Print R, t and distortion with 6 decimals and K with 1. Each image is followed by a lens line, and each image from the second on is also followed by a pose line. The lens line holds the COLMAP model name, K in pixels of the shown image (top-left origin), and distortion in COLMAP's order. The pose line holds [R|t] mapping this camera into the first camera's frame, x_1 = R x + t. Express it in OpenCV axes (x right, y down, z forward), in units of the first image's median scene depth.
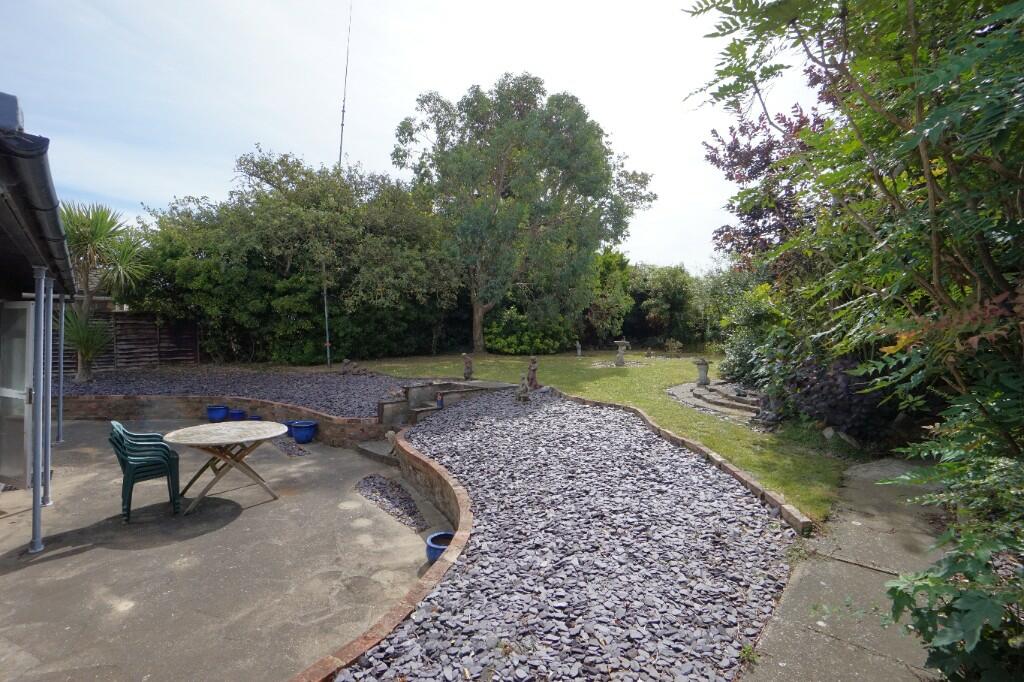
lens RADIAL K [[457.0, 0, 512.9], [0, 457.0, 337.7], [0, 0, 1]] dist [-0.040371, 0.005850]
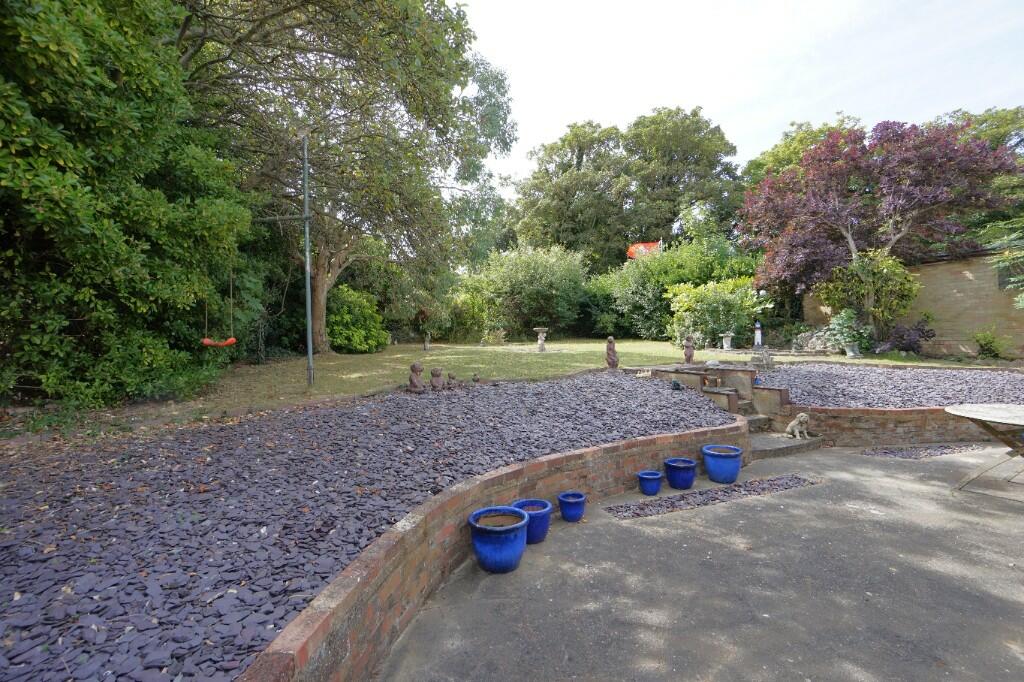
lens RADIAL K [[457.0, 0, 502.2], [0, 457.0, 349.0], [0, 0, 1]] dist [-0.040371, 0.005850]
pose [[0.408468, -0.045405, 0.911643, -0.564879], [0.029127, 0.998902, 0.036700, 0.010545], [-0.912308, 0.011563, 0.409342, 0.504434]]
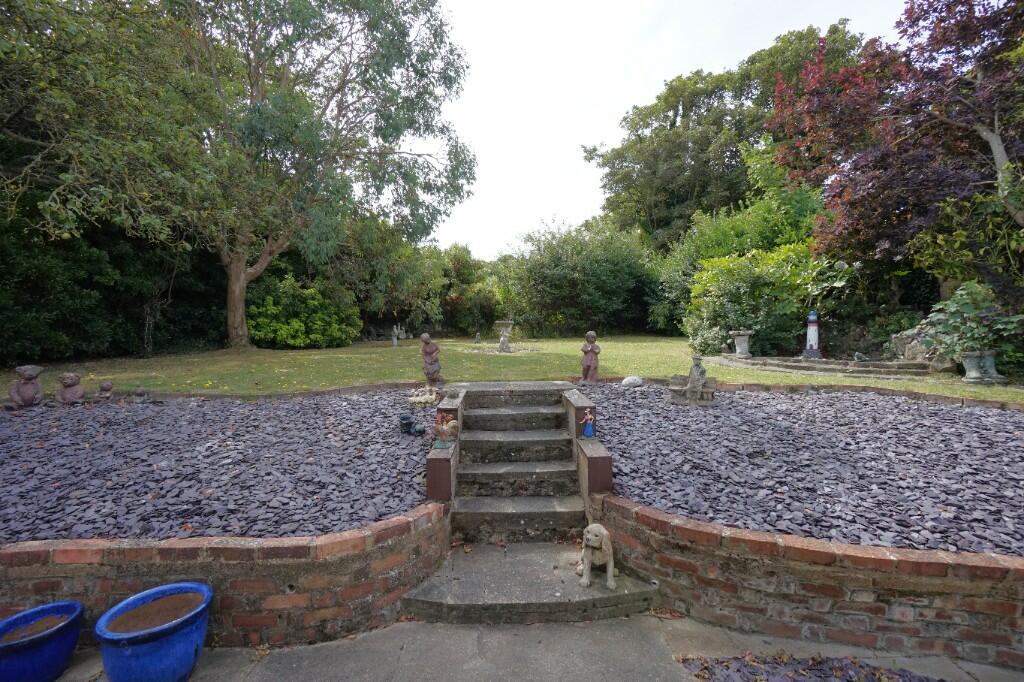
lens RADIAL K [[457.0, 0, 508.2], [0, 457.0, 336.8], [0, 0, 1]] dist [-0.040371, 0.005850]
pose [[0.698171, -0.024171, 0.715523, -0.252883], [0.020782, 0.999693, 0.013492, 0.017932], [-0.715629, 0.005450, 0.698459, 0.340976]]
